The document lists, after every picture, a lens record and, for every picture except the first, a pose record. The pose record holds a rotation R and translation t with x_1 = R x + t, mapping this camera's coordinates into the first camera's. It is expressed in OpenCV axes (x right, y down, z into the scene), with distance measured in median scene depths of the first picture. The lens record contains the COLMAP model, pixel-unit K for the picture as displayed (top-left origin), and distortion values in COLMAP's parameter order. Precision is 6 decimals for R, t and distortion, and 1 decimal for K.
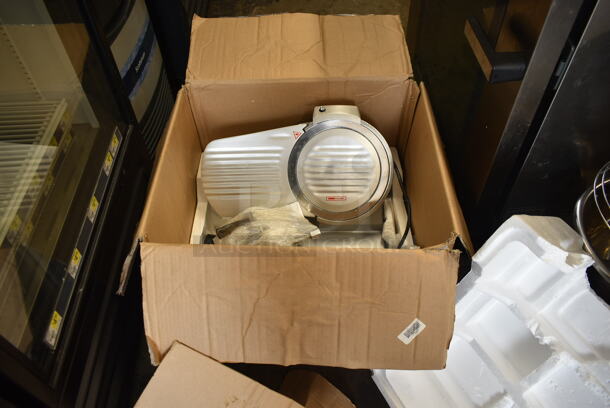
lens RADIAL K [[468.1, 0, 305.0], [0, 468.1, 204.0], [0, 0, 1]] dist [-0.003910, -0.002428]
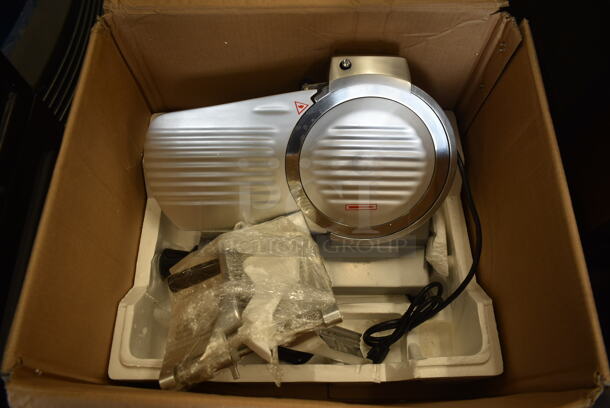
lens RADIAL K [[468.1, 0, 305.0], [0, 468.1, 204.0], [0, 0, 1]] dist [-0.003910, -0.002428]
pose [[0.999870, 0.013512, 0.008853, -0.015535], [-0.015375, 0.964123, 0.265011, -0.186132], [-0.004955, -0.265112, 0.964205, 0.392287]]
